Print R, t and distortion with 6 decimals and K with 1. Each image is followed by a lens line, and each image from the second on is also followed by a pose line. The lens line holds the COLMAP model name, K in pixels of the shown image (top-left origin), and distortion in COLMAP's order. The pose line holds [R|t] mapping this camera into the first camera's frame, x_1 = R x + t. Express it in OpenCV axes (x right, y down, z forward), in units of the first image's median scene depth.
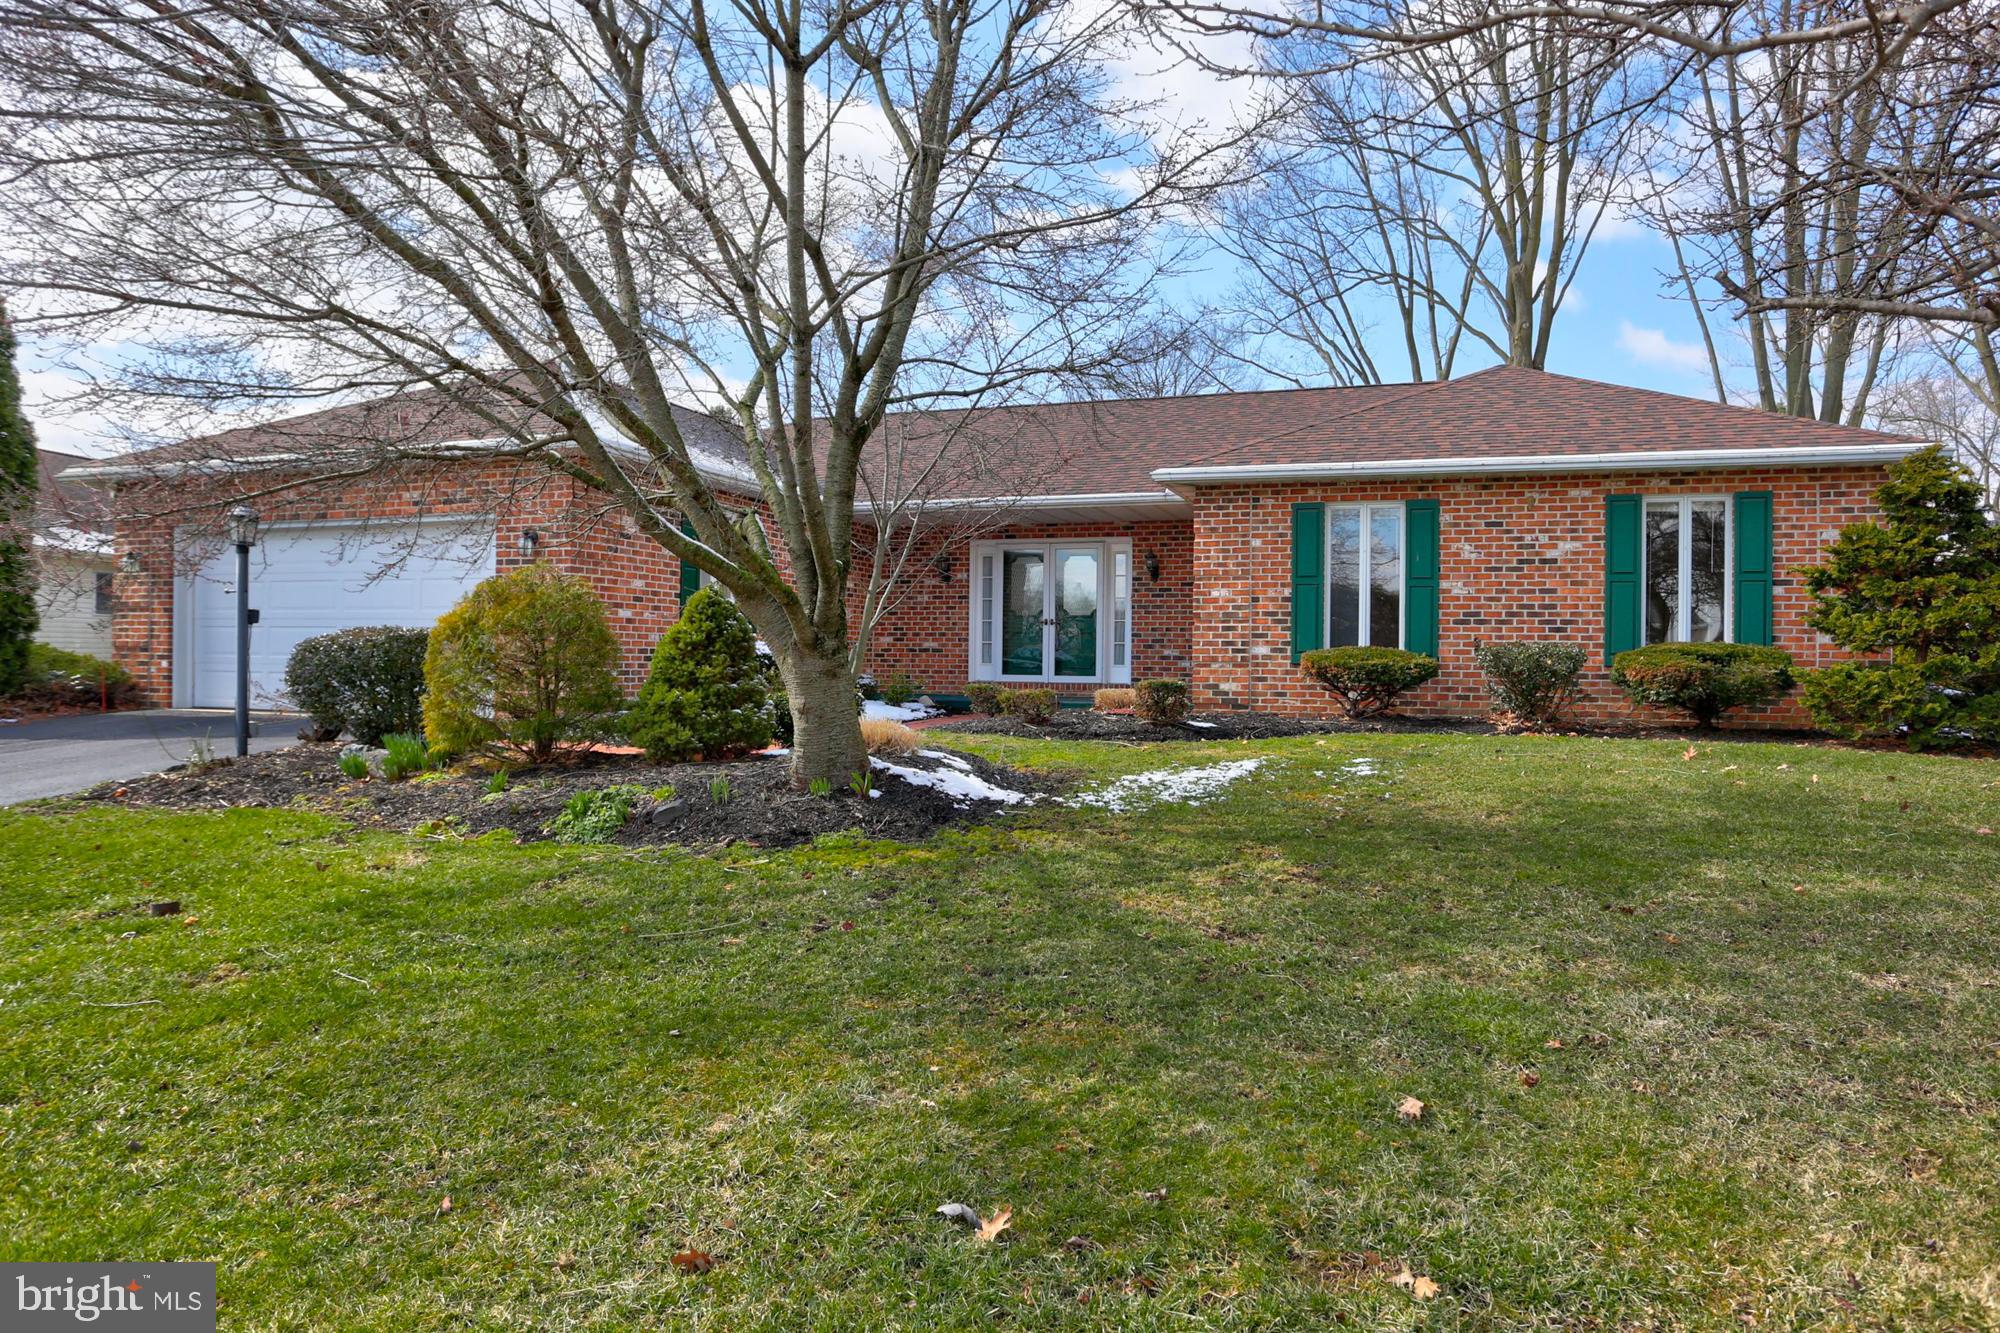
lens RADIAL K [[1075.4, 0, 1000.0], [0, 1075.4, 658.3], [0, 0, 1]] dist [-0.038432, -0.000357]
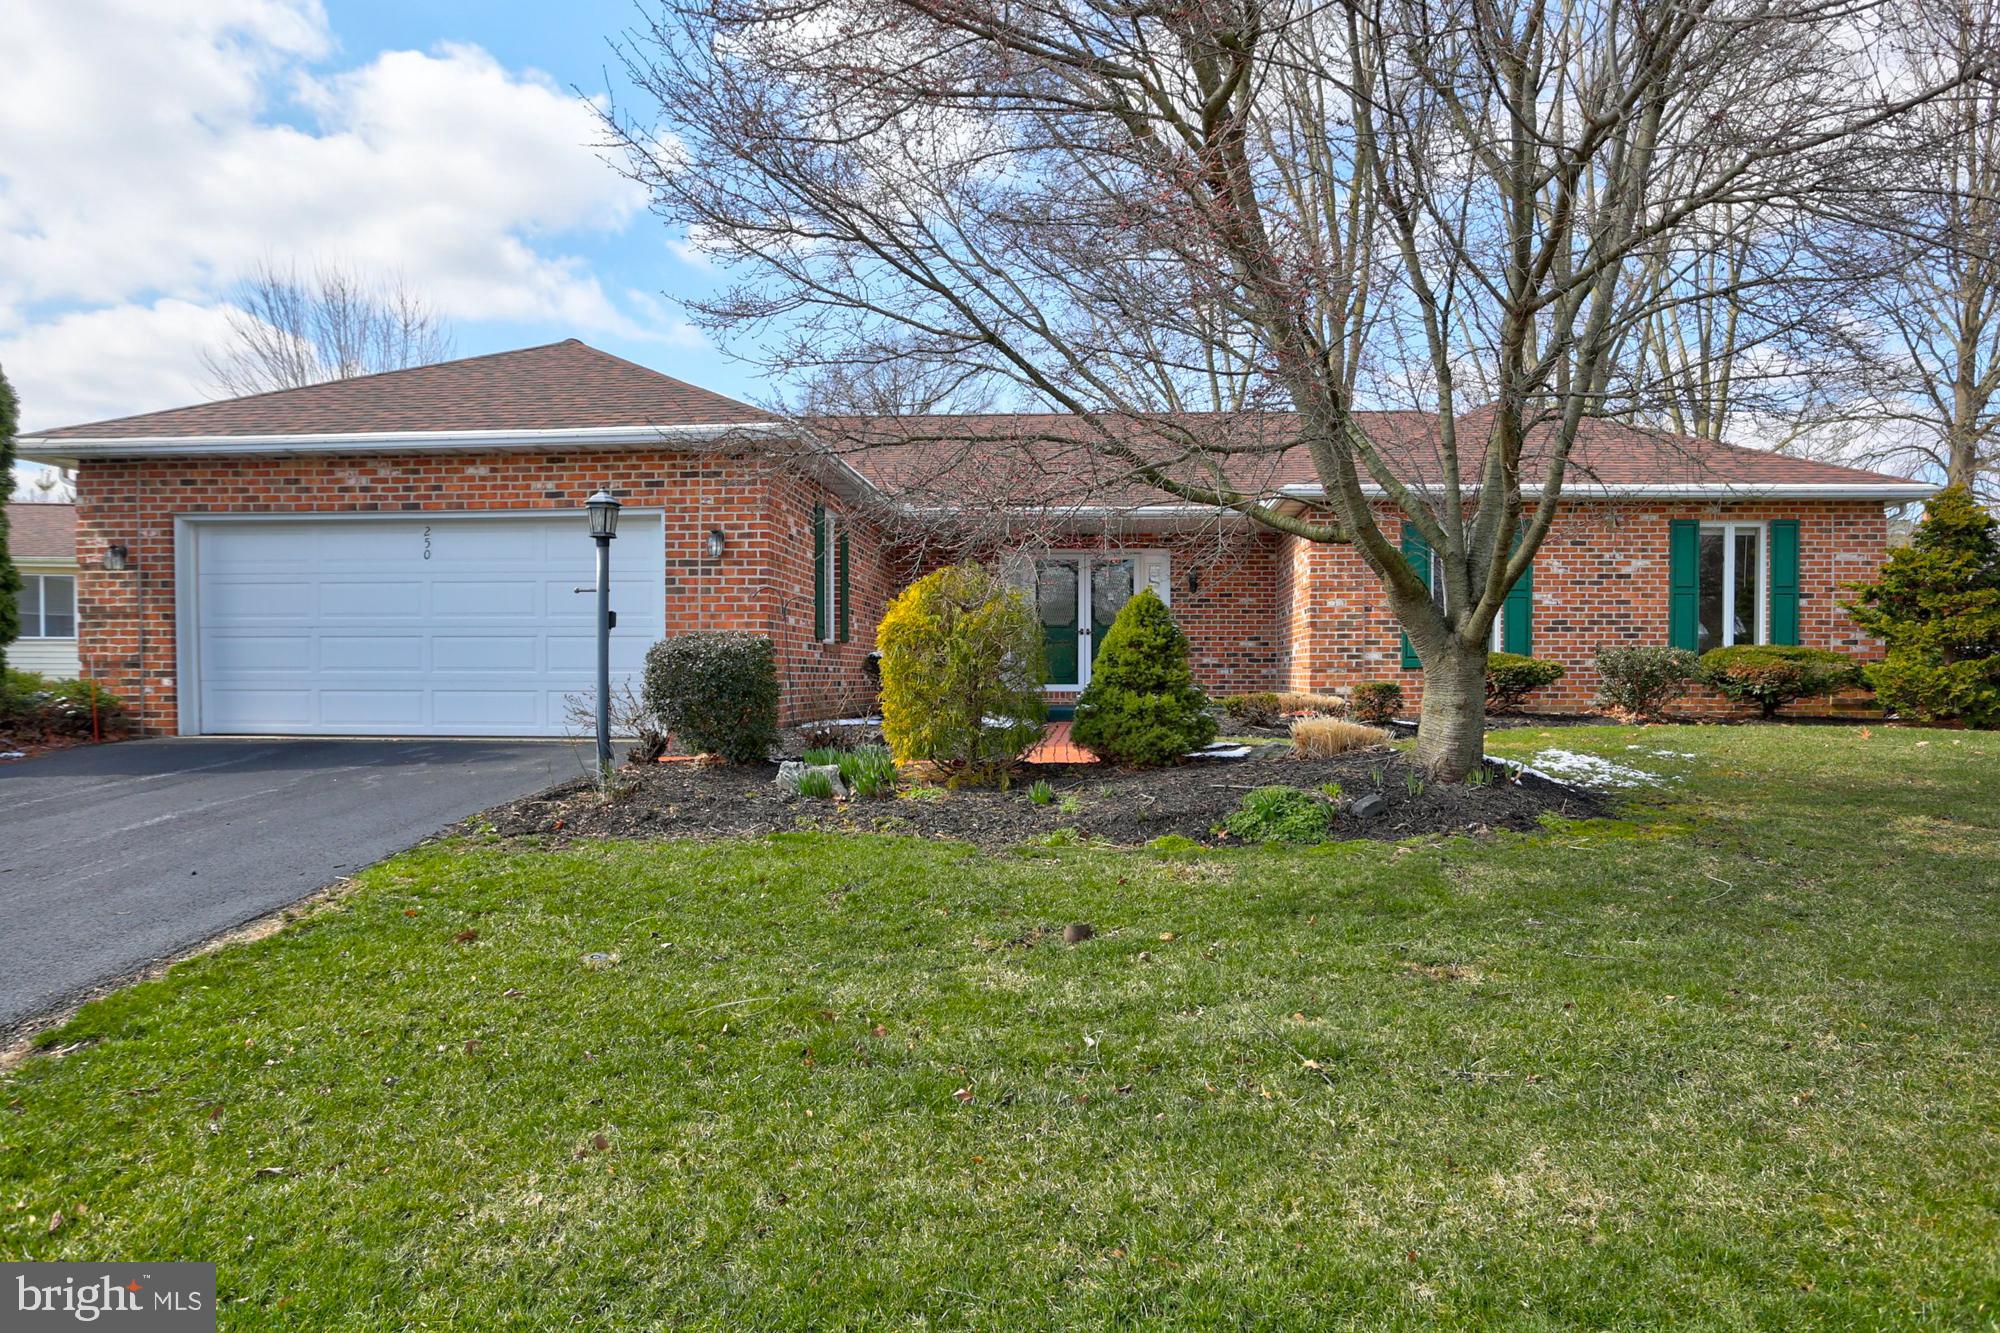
lens RADIAL K [[1075.4, 0, 1000.7], [0, 1075.4, 667.5], [0, 0, 1]] dist [-0.038432, -0.000357]
pose [[0.969850, -0.009558, 0.243513, -0.416024], [0.010786, 0.999935, -0.003709, 0.004459], [-0.243462, 0.006223, 0.969890, 0.052312]]
